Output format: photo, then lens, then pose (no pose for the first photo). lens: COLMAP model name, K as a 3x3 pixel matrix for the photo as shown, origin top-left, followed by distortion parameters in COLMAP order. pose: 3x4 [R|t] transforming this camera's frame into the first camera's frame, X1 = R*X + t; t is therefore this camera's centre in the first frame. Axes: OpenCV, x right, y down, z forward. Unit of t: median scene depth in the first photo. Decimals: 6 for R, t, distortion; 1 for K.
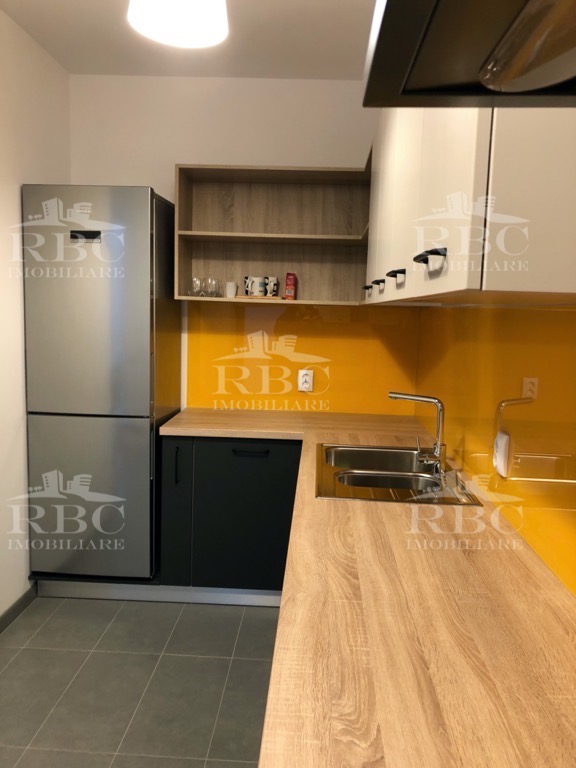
lens RADIAL K [[619.4, 0, 288.0], [0, 619.4, 384.0], [0, 0, 1]] dist [-0.000539, 0.001912]
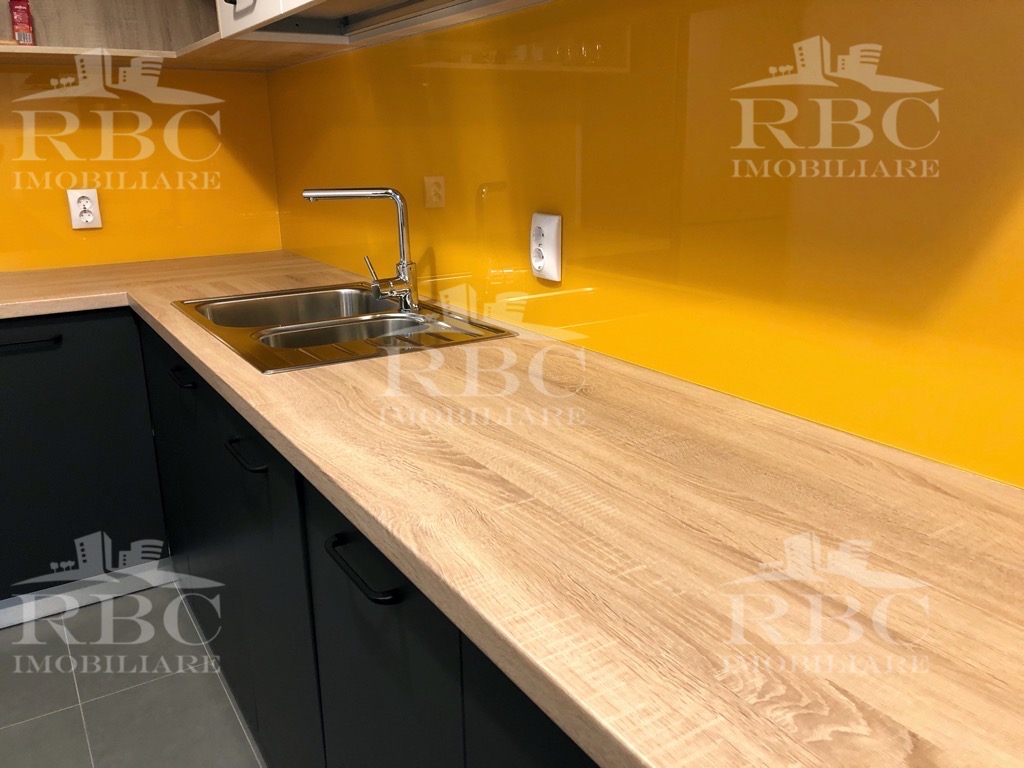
lens RADIAL K [[825.9, 0, 512.0], [0, 825.9, 384.0], [0, 0, 1]] dist [-0.000539, 0.001912]
pose [[0.820118, -0.199377, 0.536335, -0.260666], [0.102252, 0.973309, 0.205462, 0.104047], [-0.562984, -0.113662, 0.818615, 0.430929]]
